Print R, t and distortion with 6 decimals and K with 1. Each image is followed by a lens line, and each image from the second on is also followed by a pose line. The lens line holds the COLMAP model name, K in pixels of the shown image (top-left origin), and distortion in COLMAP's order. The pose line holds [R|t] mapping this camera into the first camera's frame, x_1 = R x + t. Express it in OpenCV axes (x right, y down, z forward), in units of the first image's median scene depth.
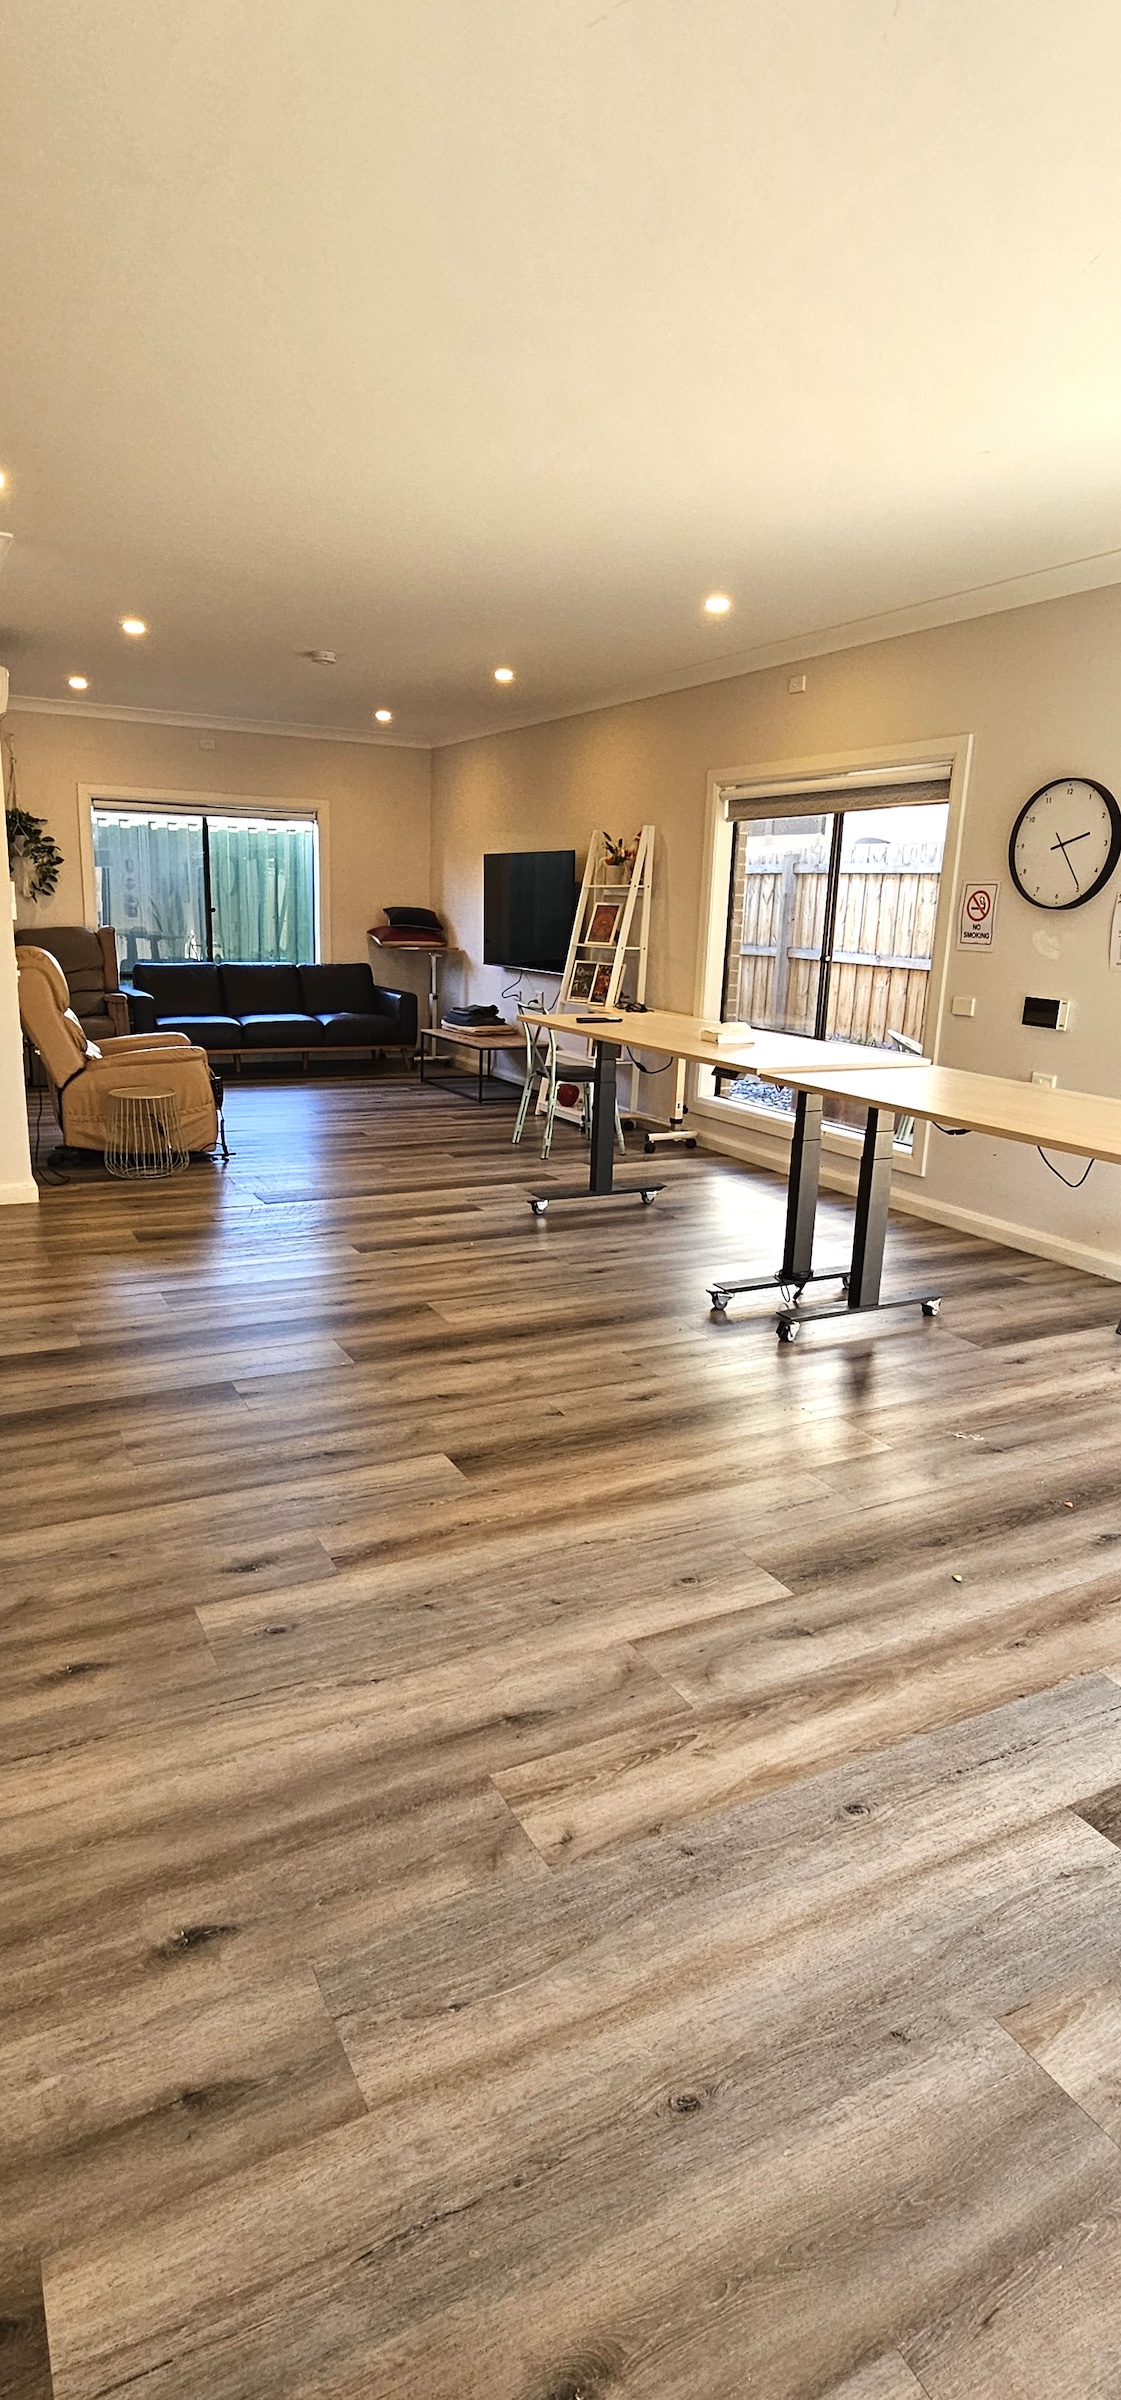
lens RADIAL K [[1229.4, 0, 544.5], [0, 1229.4, 1212.4], [0, 0, 1]] dist [0.002982, 0.000063]
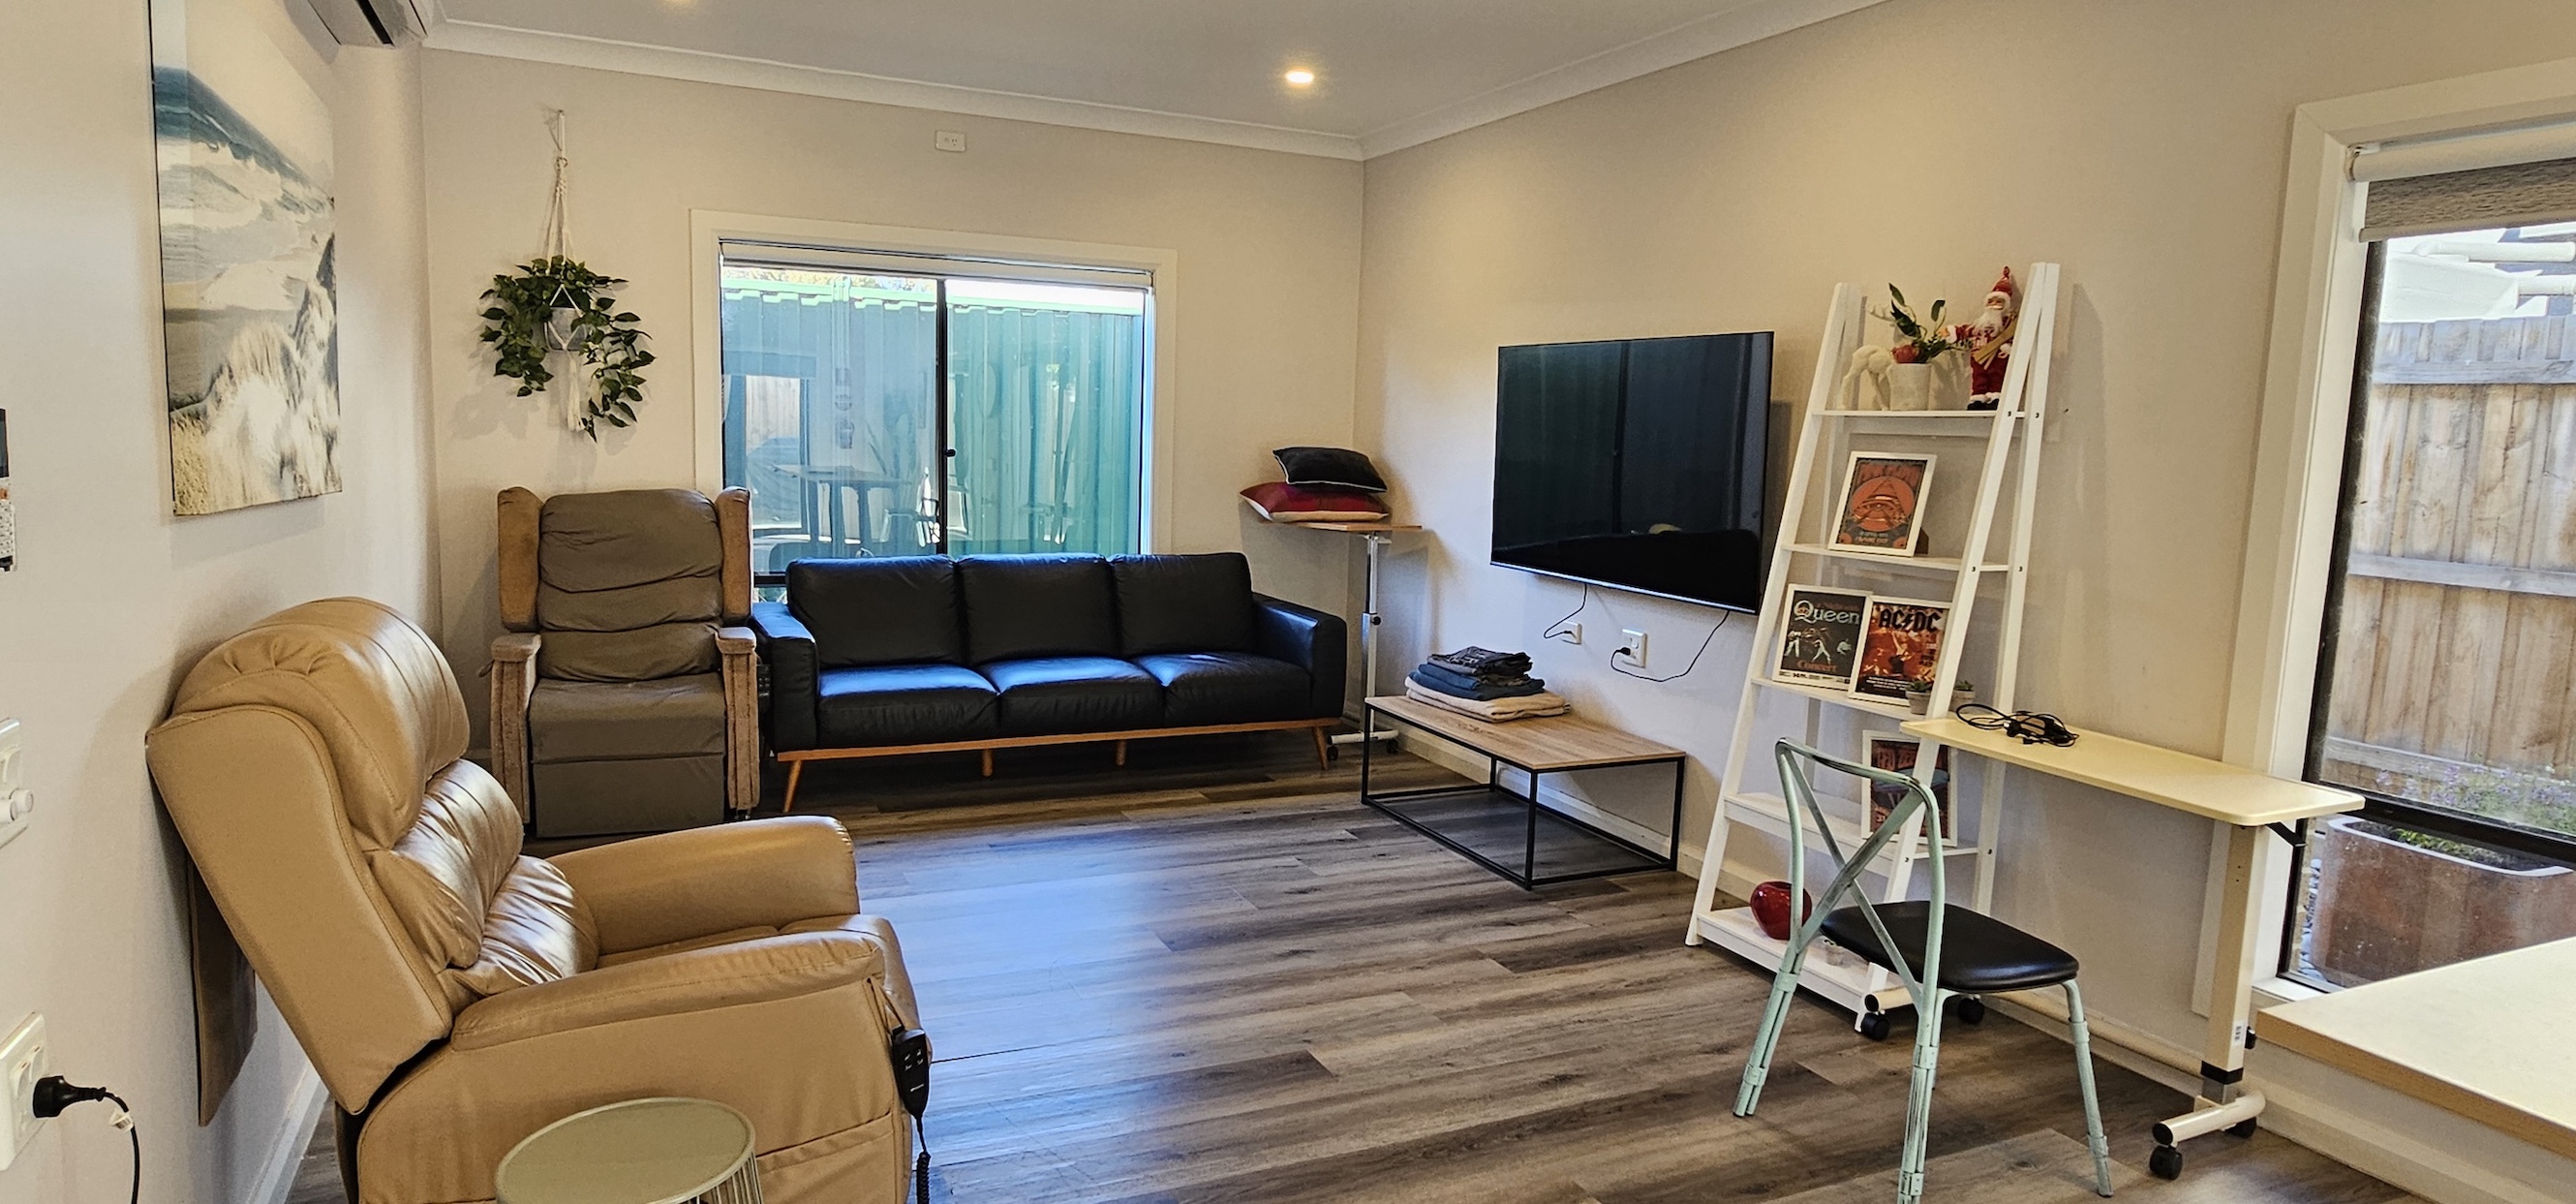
lens RADIAL K [[1461.0, 0, 1300.0], [0, 1461.0, 598.1], [0, 0, 1]] dist [-0.008209, -0.000024]
pose [[0.999371, 0.005336, -0.035071, -0.164213], [-0.009725, 0.991959, -0.126184, -0.178564], [0.034116, 0.126446, 0.991387, 0.659114]]
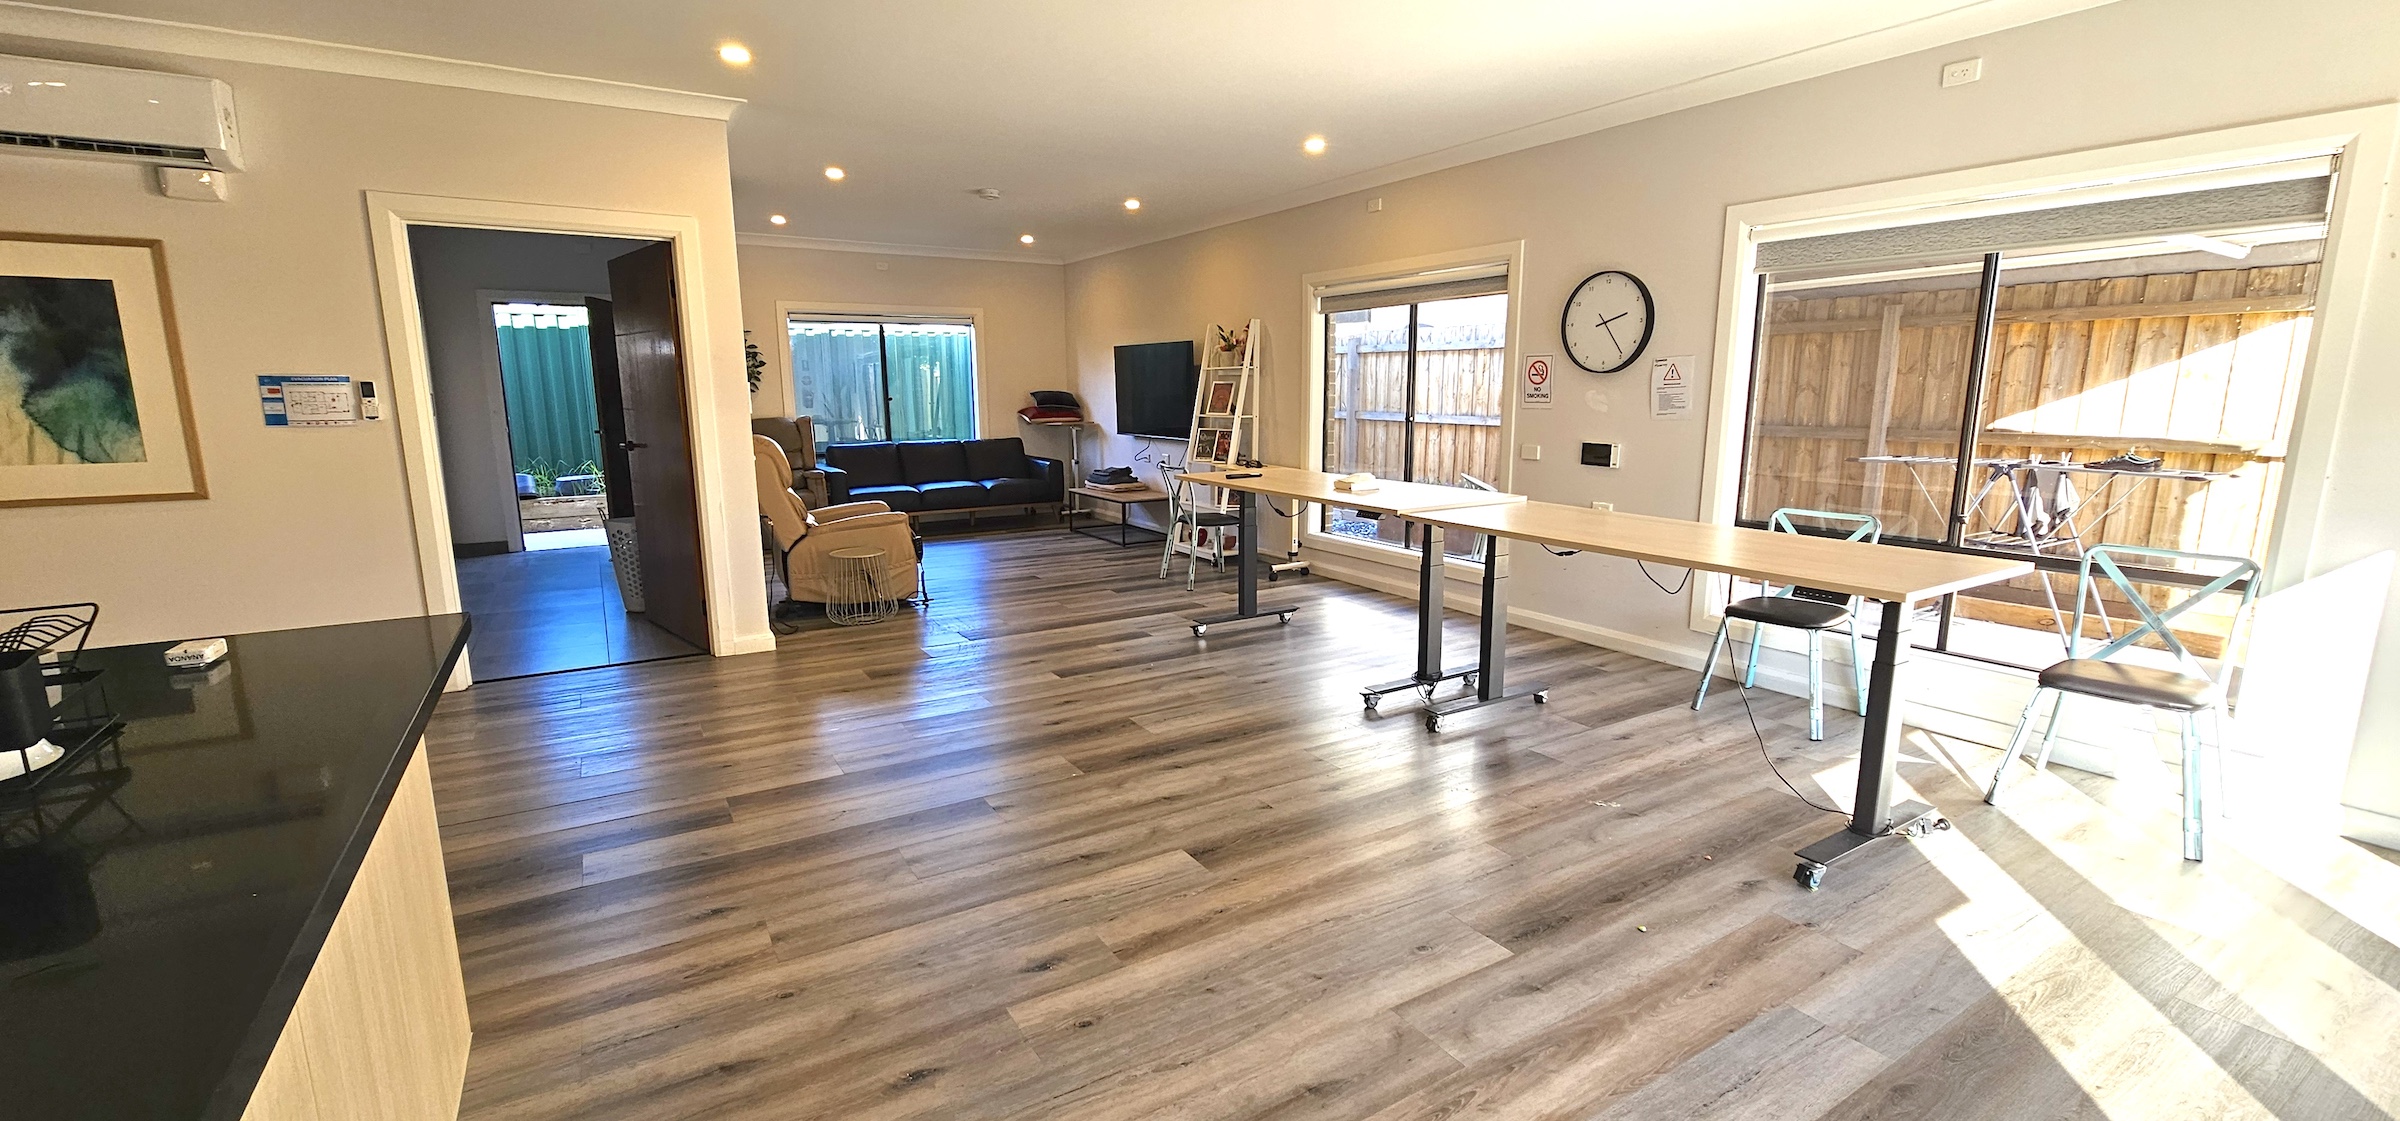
lens RADIAL K [[992.4, 0, 1204.4], [0, 992.4, 565.0], [0, 0, 1]] dist [0.002105, -0.000449]
pose [[0.996382, -0.049586, 0.069019, -0.058438], [0.053934, 0.996578, -0.062636, -0.006873], [-0.065677, 0.066132, 0.995647, 0.021484]]
